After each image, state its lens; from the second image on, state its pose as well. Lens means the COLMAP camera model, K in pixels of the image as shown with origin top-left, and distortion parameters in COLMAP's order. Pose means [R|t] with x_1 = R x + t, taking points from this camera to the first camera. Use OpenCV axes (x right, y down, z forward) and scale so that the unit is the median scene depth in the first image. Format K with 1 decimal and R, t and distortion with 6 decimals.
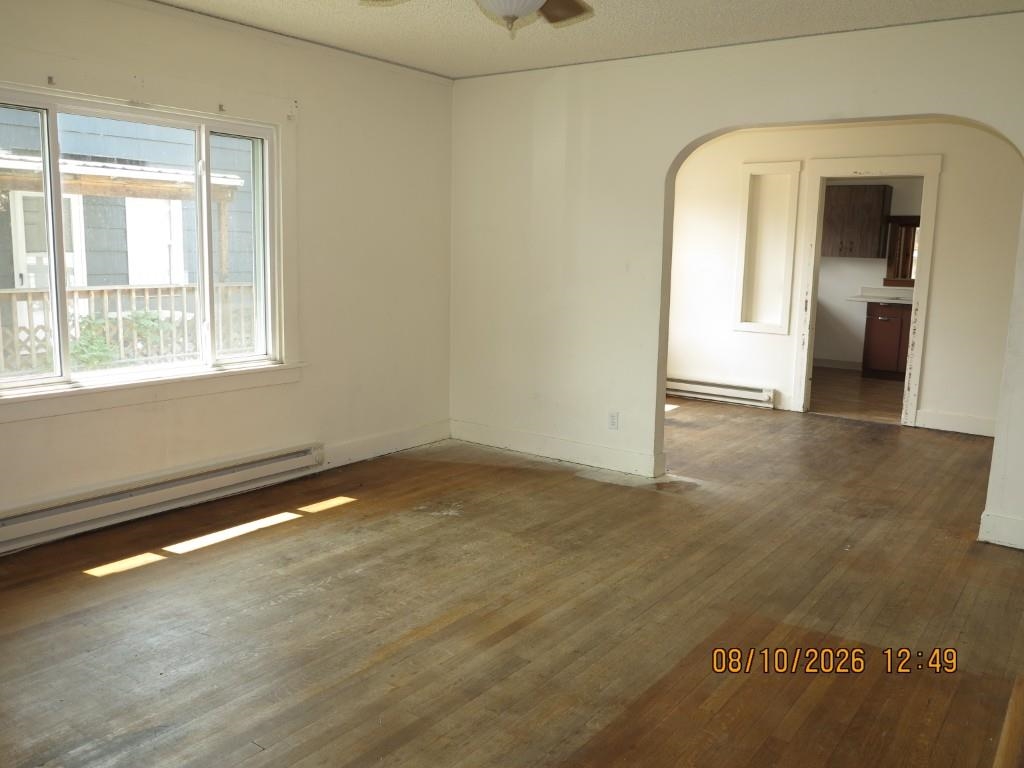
lens RADIAL K [[840.8, 0, 515.2], [0, 840.8, 386.4], [0, 0, 1]] dist [-0.032722, 0.000045]
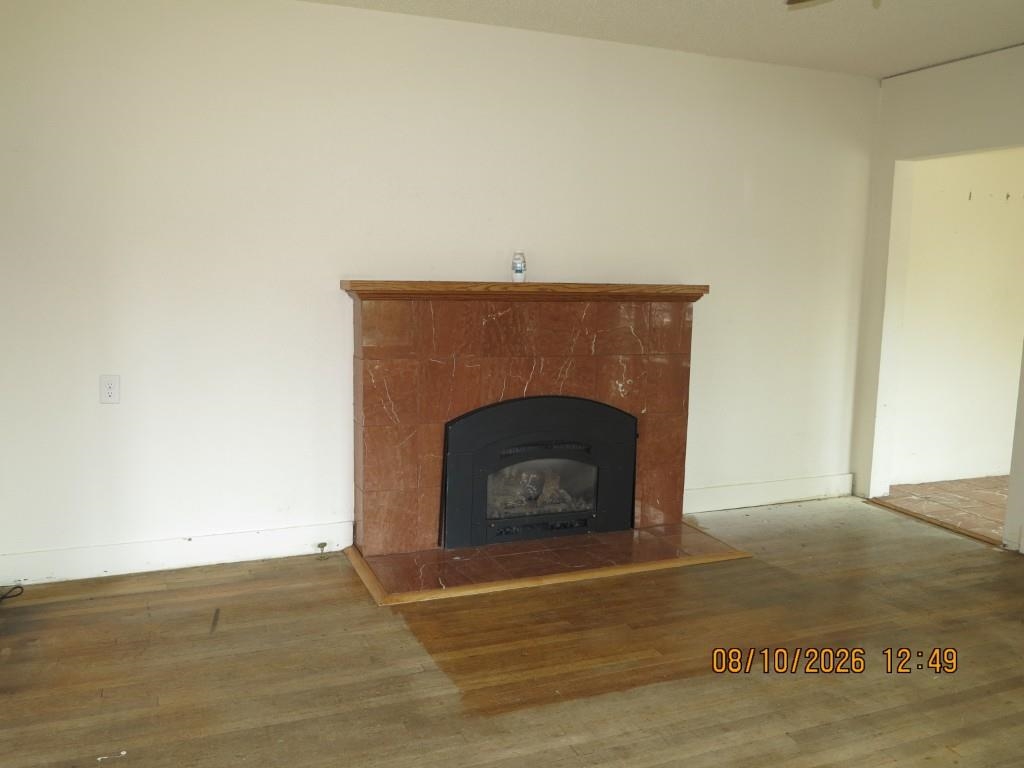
lens RADIAL K [[840.8, 0, 511.5], [0, 840.8, 384.0], [0, 0, 1]] dist [-0.032722, 0.000045]
pose [[-0.845156, -0.110639, 0.522944, -0.162059], [0.049040, 0.958168, 0.281974, -0.299829], [-0.532265, 0.263957, -0.804376, 1.834185]]
